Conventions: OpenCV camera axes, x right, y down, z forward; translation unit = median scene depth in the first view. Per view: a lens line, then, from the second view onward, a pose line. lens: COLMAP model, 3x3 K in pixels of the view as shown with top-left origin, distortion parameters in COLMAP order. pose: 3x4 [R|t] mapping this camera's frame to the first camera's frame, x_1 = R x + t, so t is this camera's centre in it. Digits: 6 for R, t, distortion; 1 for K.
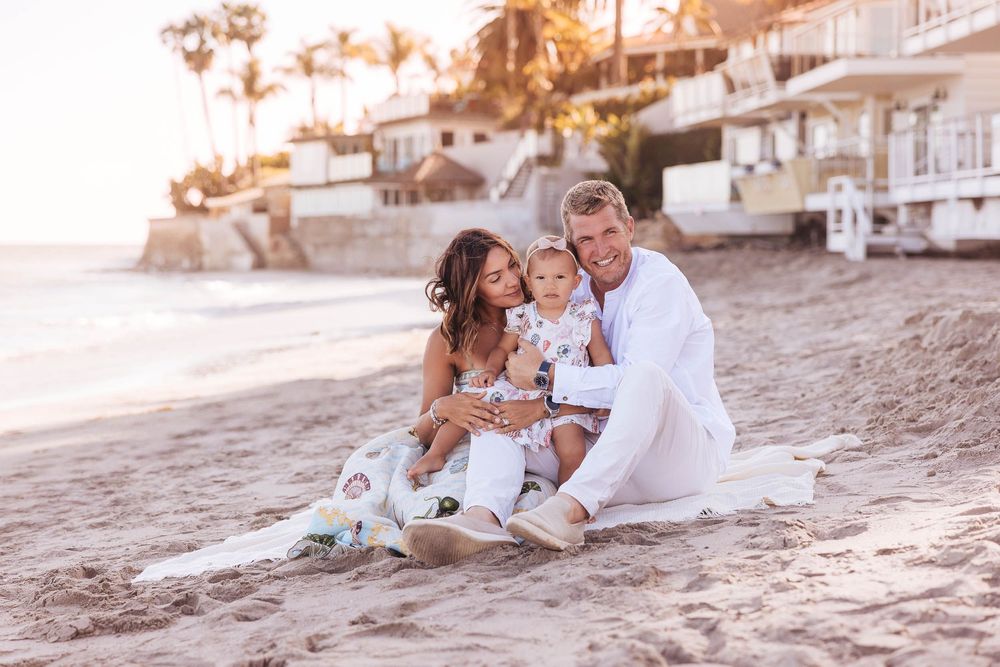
lens RADIAL K [[1620.2, 0, 500.0], [0, 1620.2, 333.5], [0, 0, 1]] dist [-0.010899, -0.013670]
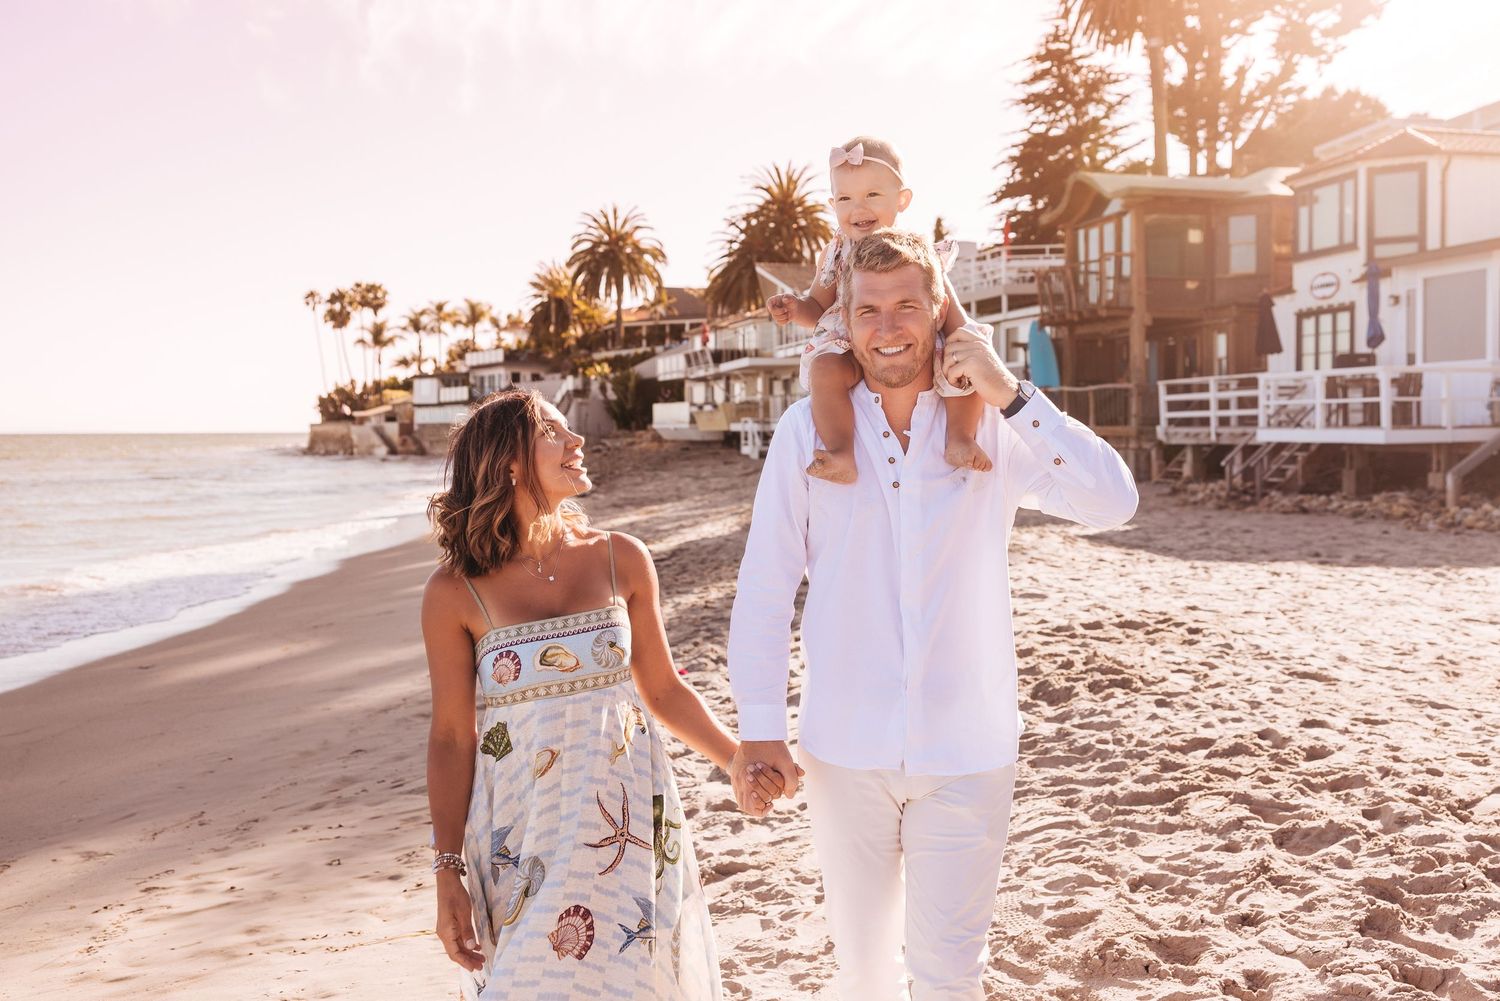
lens RADIAL K [[1142.6, 0, 743.8], [0, 1142.6, 511.7], [0, 0, 1]] dist [-0.001050, 0.007763]
pose [[0.980769, -0.018982, 0.194249, -0.037198], [0.015344, 0.999678, 0.020214, -0.004171], [-0.194570, -0.016845, 0.980744, -0.206049]]
